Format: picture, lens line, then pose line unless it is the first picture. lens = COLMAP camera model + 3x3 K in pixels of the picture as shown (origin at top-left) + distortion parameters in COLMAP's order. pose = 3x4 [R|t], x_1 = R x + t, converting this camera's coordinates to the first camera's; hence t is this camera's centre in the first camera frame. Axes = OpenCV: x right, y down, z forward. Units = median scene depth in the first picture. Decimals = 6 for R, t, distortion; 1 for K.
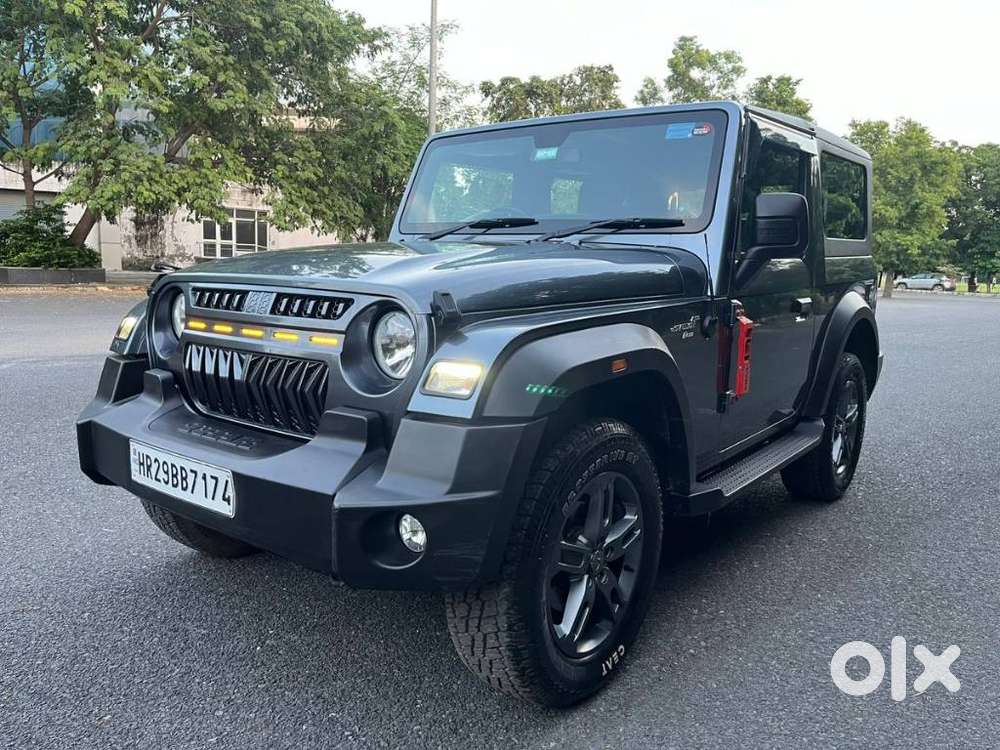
lens RADIAL K [[771.3, 0, 504.5], [0, 771.3, 377.6], [0, 0, 1]] dist [0.054940, -0.086329]
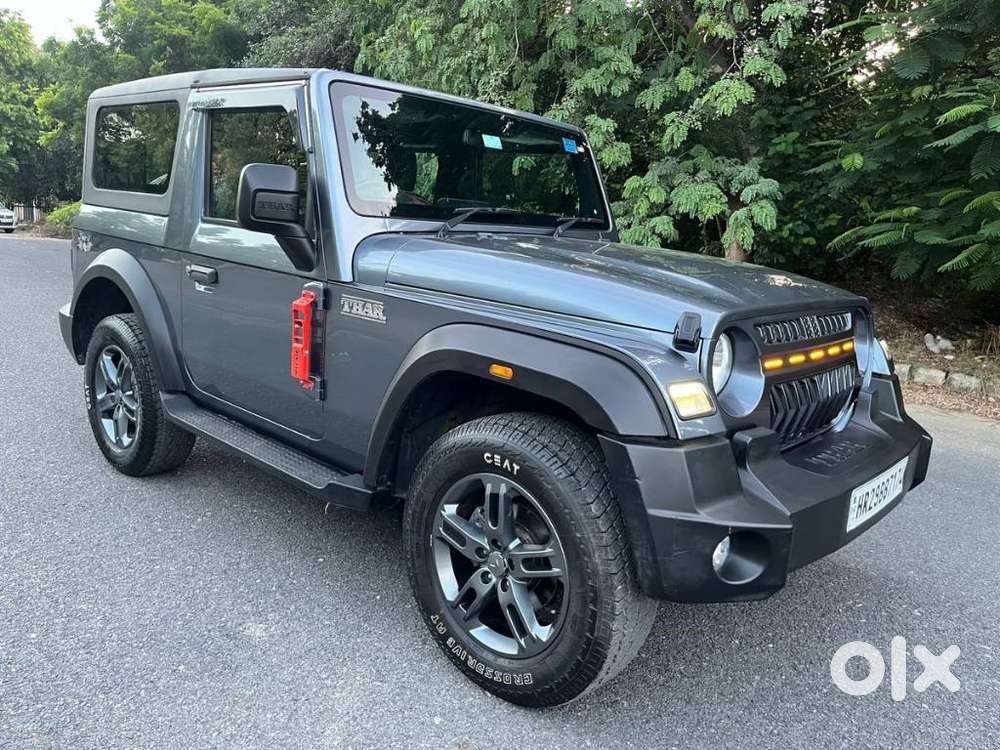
lens RADIAL K [[771.3, 0, 505.4], [0, 771.3, 372.5], [0, 0, 1]] dist [0.054940, -0.086329]
pose [[0.067989, -0.206130, 0.976160, -1.251295], [0.090072, 0.975696, 0.199759, -0.254414], [-0.993612, 0.074343, 0.084903, 1.190408]]
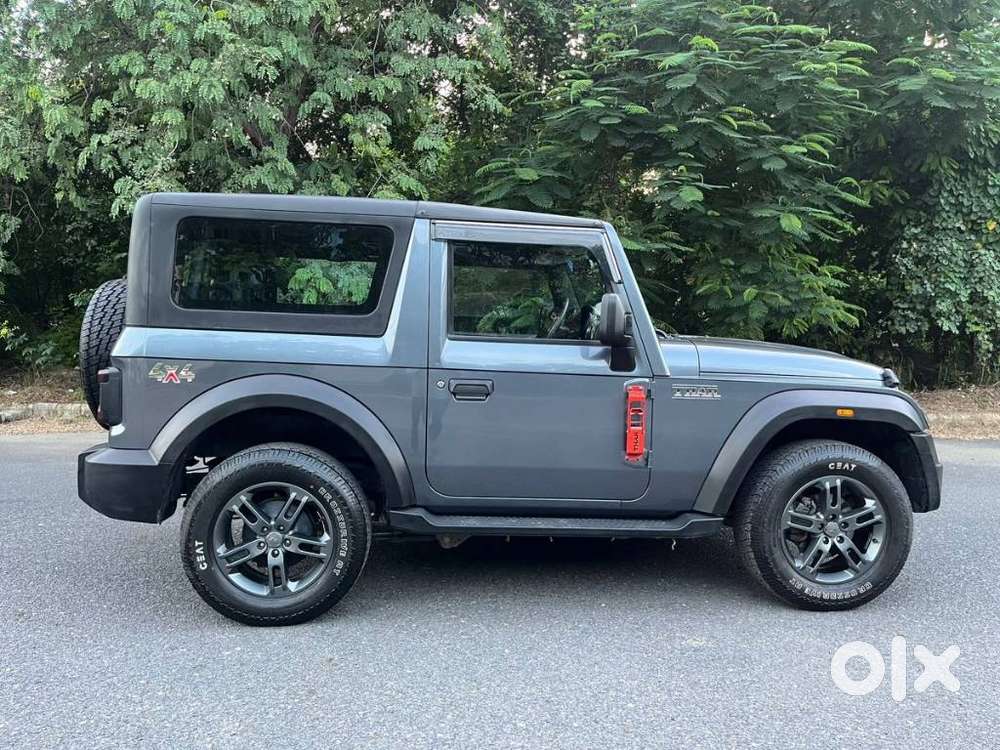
lens RADIAL K [[771.3, 0, 503.9], [0, 771.3, 374.7], [0, 0, 1]] dist [0.054940, -0.086329]
pose [[-0.701744, -0.084949, 0.707346, -1.029653], [0.072091, 0.979302, 0.189130, -0.477416], [-0.708772, 0.183714, -0.681096, 2.655253]]
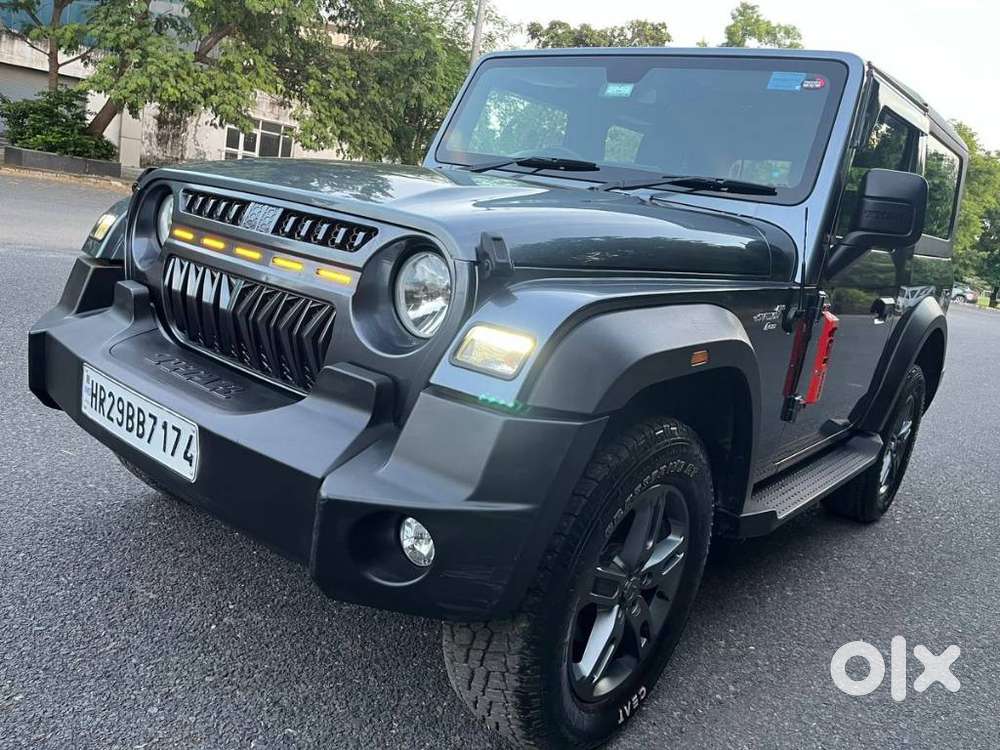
lens RADIAL K [[771.3, 0, 507.9], [0, 771.3, 374.3], [0, 0, 1]] dist [0.054940, -0.086329]
pose [[0.990856, 0.134855, 0.004180, -0.037777], [-0.134868, 0.989136, 0.058492, -0.015425], [0.003753, -0.058521, 0.998279, 0.165283]]
